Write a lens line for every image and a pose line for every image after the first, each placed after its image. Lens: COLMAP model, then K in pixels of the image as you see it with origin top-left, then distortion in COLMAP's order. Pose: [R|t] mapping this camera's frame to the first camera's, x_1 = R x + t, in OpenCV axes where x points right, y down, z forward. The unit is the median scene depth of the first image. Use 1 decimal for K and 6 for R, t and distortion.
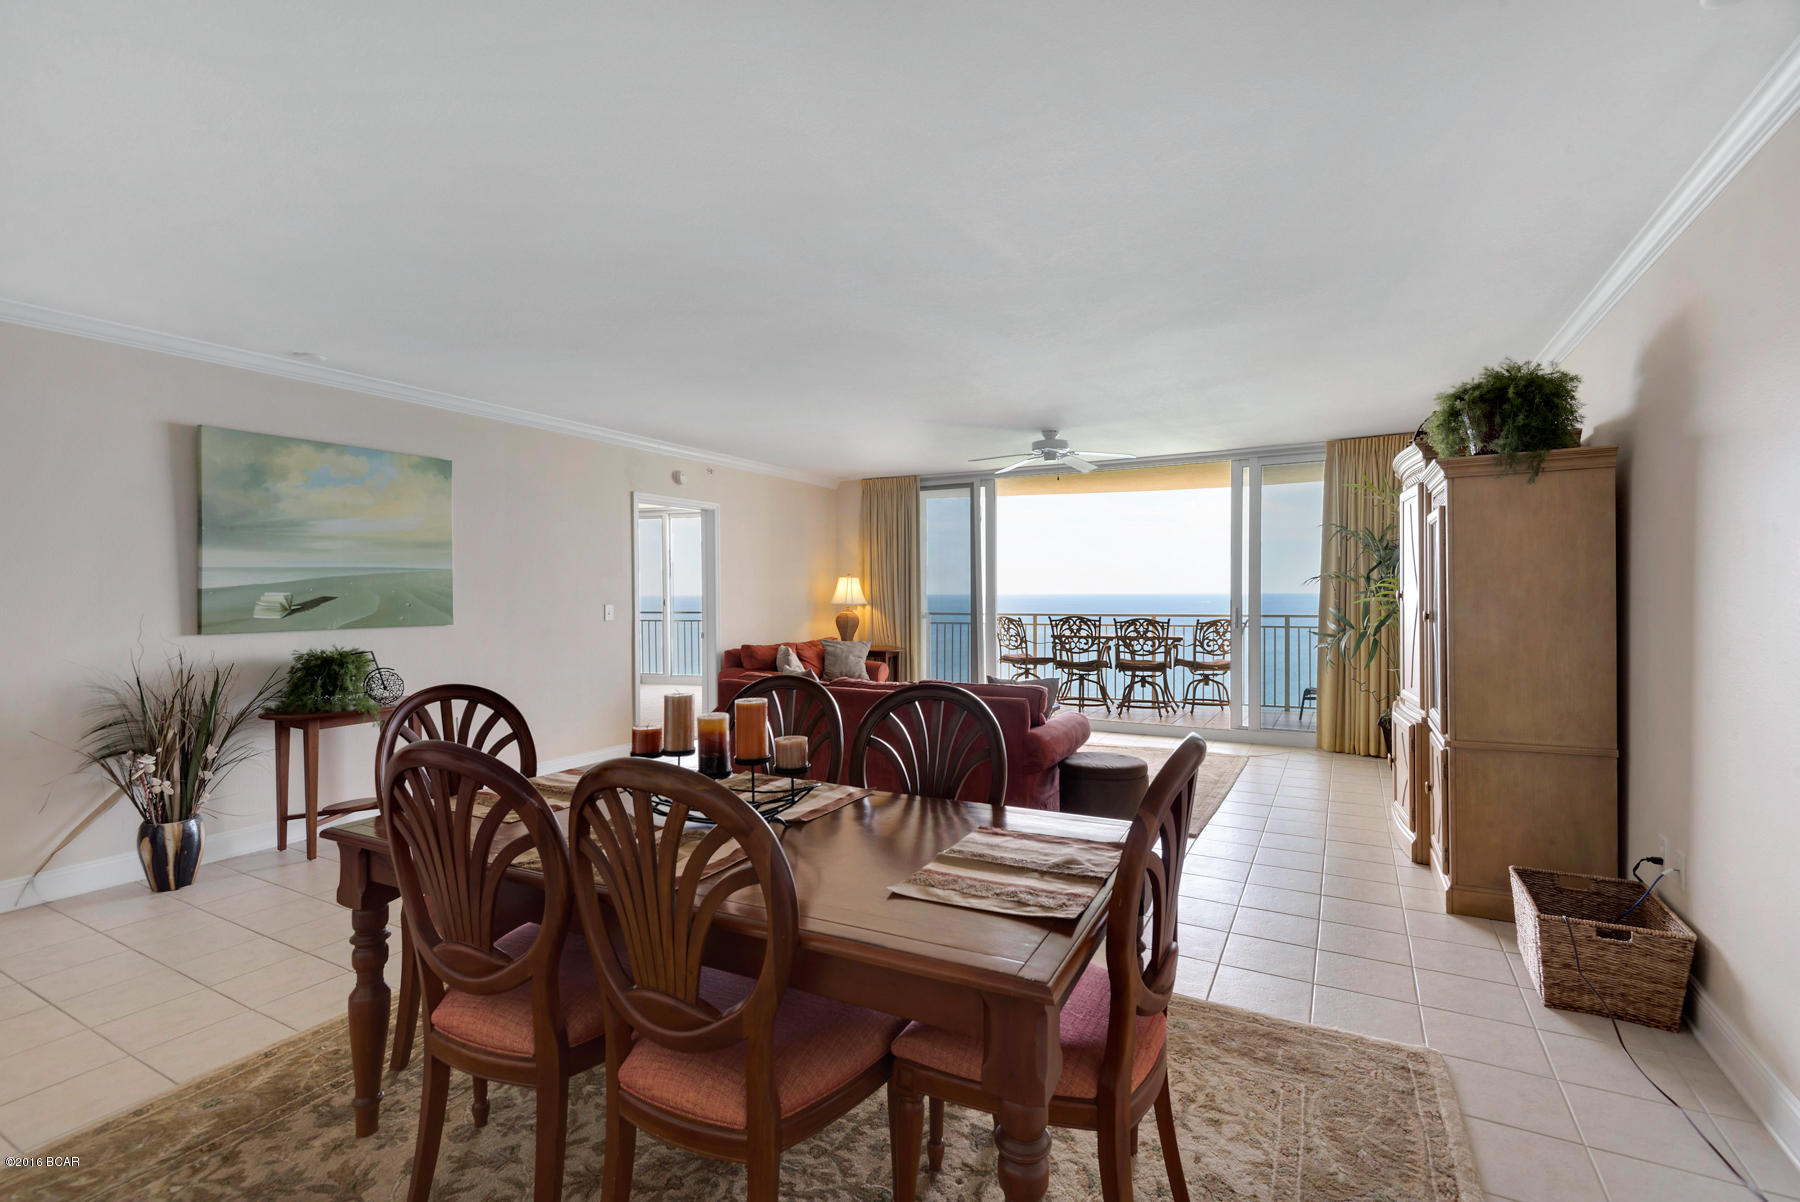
lens RADIAL K [[823.5, 0, 895.2], [0, 823.5, 591.8], [0, 0, 1]] dist [0.013935, -0.004438]
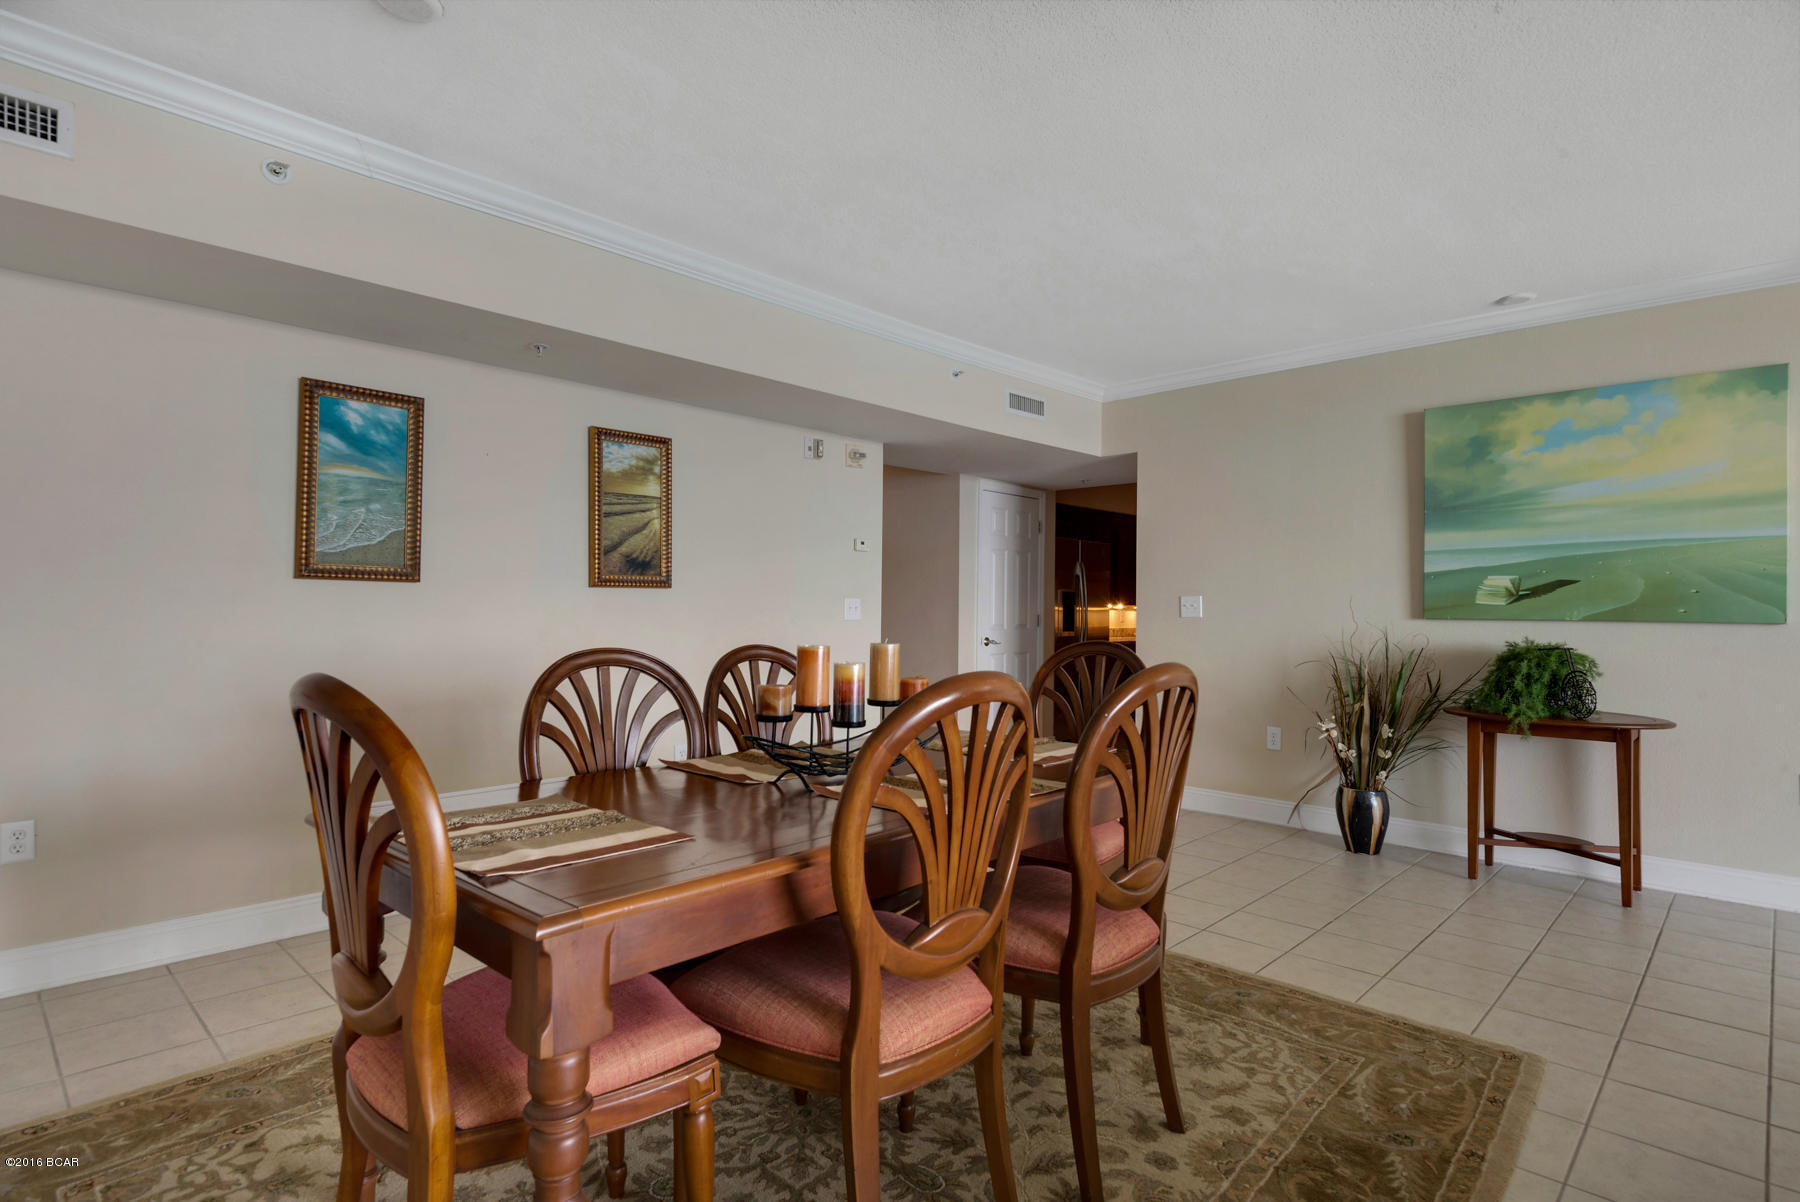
lens RADIAL K [[918.0, 0, 900.0], [0, 918.0, 601.0], [0, 0, 1]] dist [0.070904, -0.048567]
pose [[-0.262198, -0.002892, -0.965010, 0.398766], [-0.008615, 0.999963, -0.000656, 0.034835], [0.964976, 0.008142, -0.262213, 0.648174]]
